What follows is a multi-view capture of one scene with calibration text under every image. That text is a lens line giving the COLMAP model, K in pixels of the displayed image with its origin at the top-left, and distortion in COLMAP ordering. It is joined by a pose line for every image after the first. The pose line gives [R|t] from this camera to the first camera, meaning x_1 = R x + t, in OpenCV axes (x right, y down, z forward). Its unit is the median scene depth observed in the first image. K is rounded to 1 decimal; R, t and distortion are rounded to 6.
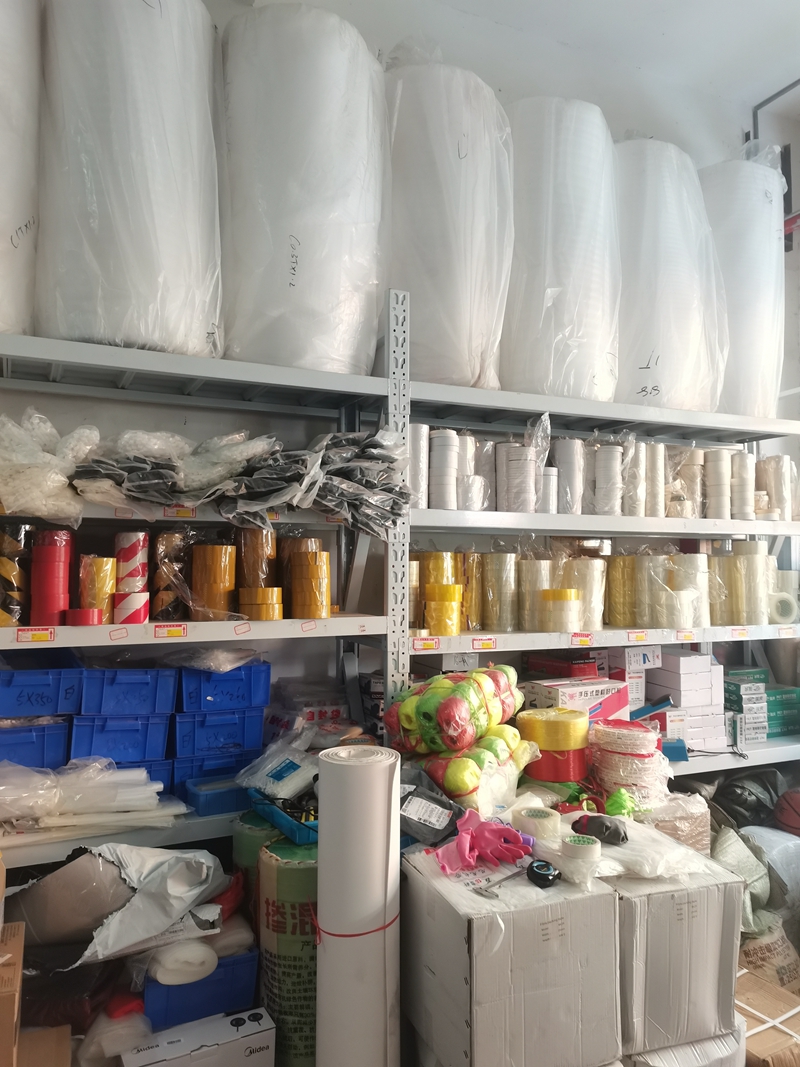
lens RADIAL K [[807.8, 0, 404.9], [0, 807.8, 527.0], [0, 0, 1]] dist [0.050177, -0.031018]
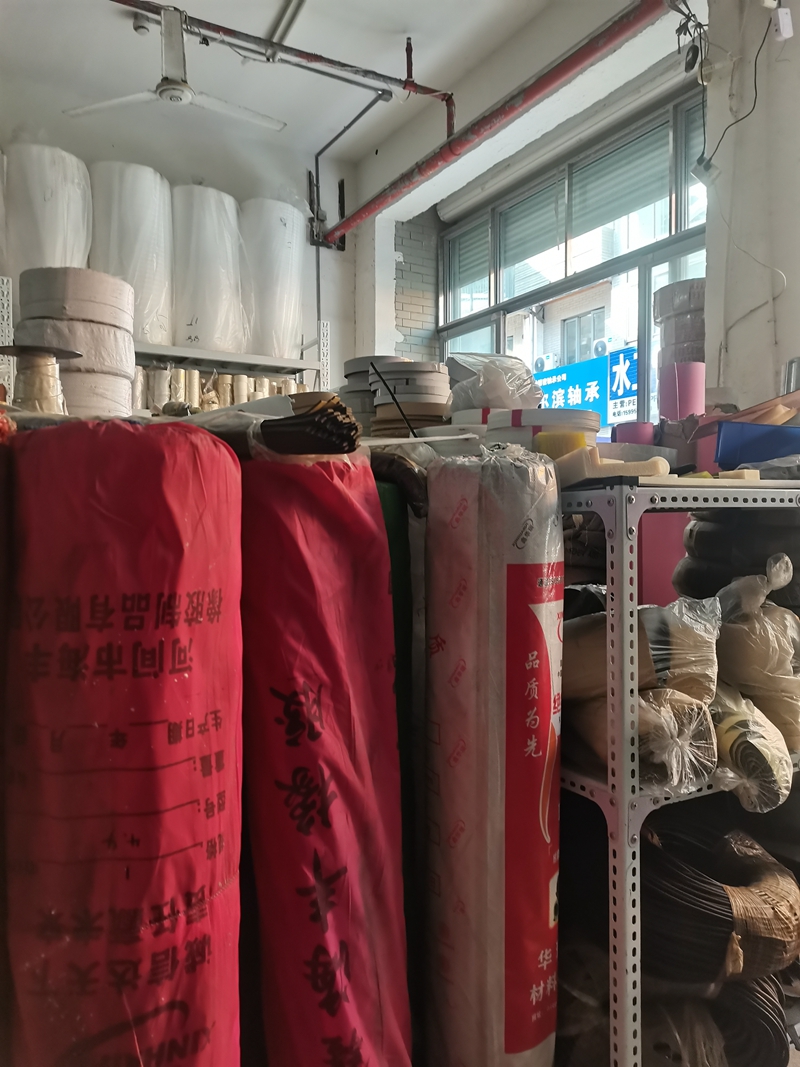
lens RADIAL K [[807.8, 0, 402.8], [0, 807.8, 533.3], [0, 0, 1]] dist [0.050177, -0.031018]
pose [[0.995842, -0.008901, 0.090659, 0.742230], [0.003331, 0.998107, 0.061410, 0.172734], [-0.091034, -0.060853, 0.993987, -0.959748]]
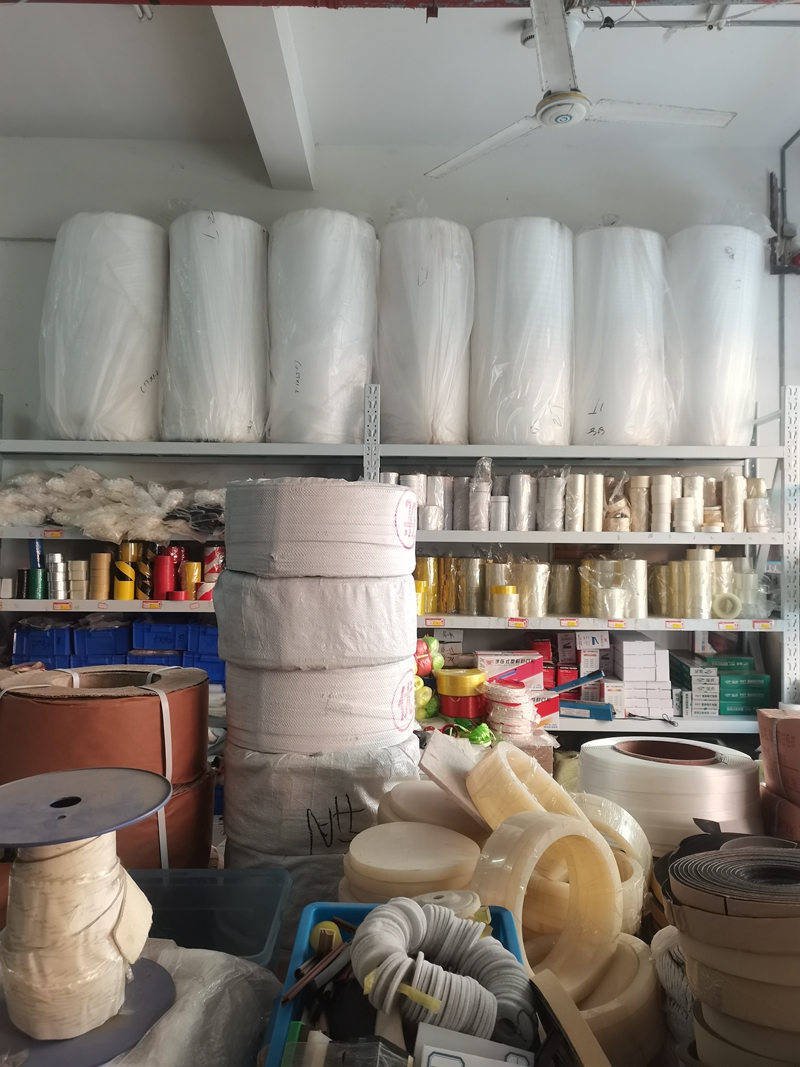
lens RADIAL K [[807.8, 0, 403.3], [0, 807.8, 529.4], [0, 0, 1]] dist [0.050177, -0.031018]
pose [[0.906842, -0.001936, -0.421466, 0.718120], [0.014873, 0.999514, 0.027410, -0.068253], [0.421208, -0.031125, 0.906430, -0.360011]]
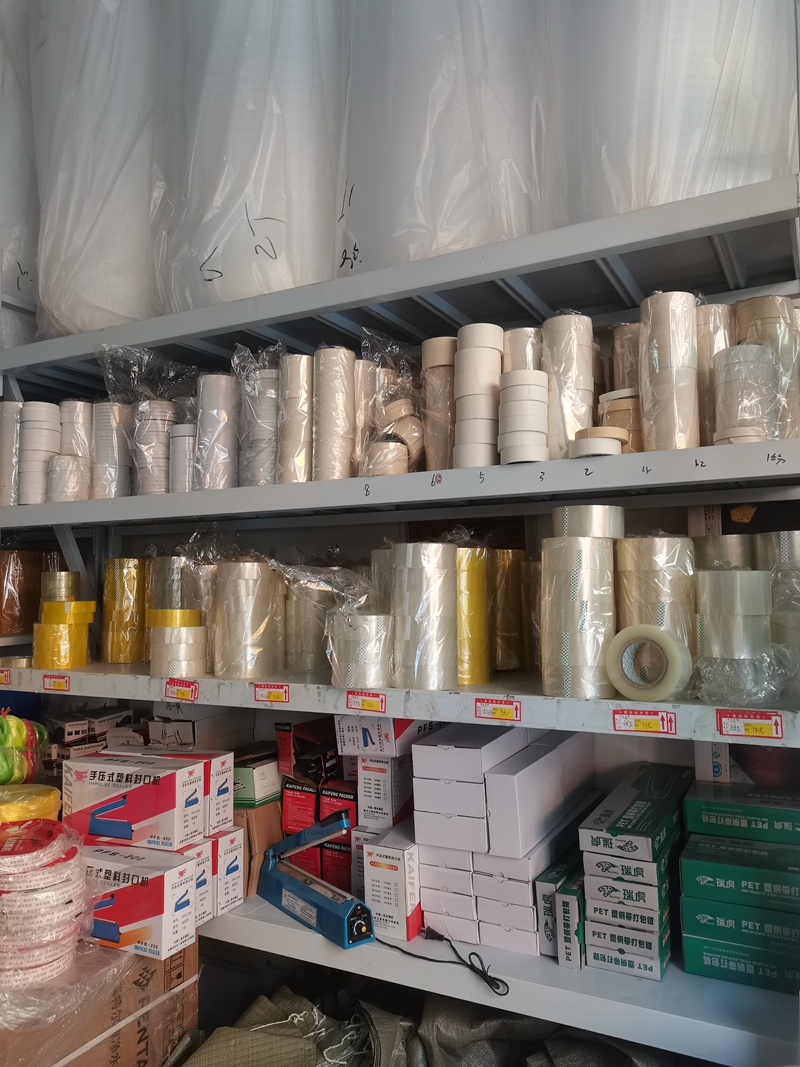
lens RADIAL K [[807.8, 0, 406.3], [0, 807.8, 538.5], [0, 0, 1]] dist [0.050177, -0.031018]
pose [[0.609078, -0.055103, -0.791194, 0.963275], [0.053556, 0.998164, -0.028289, 0.056390], [0.791300, -0.025143, 0.610911, 0.879230]]
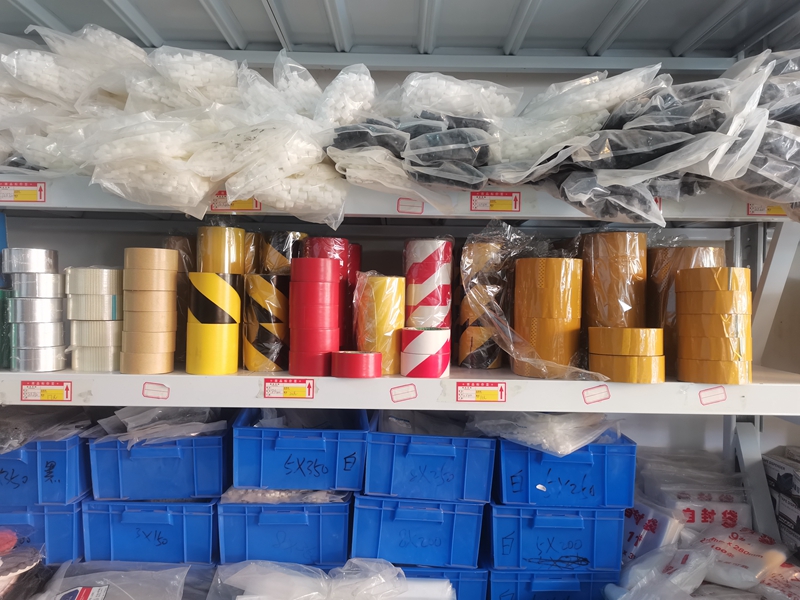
lens RADIAL K [[605.7, 0, 397.9], [0, 605.7, 297.9], [0, 0, 1]] dist [0.050177, -0.031018]
pose [[0.901528, 0.015158, -0.432456, -0.131737], [0.008595, 0.998562, 0.052920, 0.026766], [0.432636, -0.051426, 0.900101, 0.504521]]
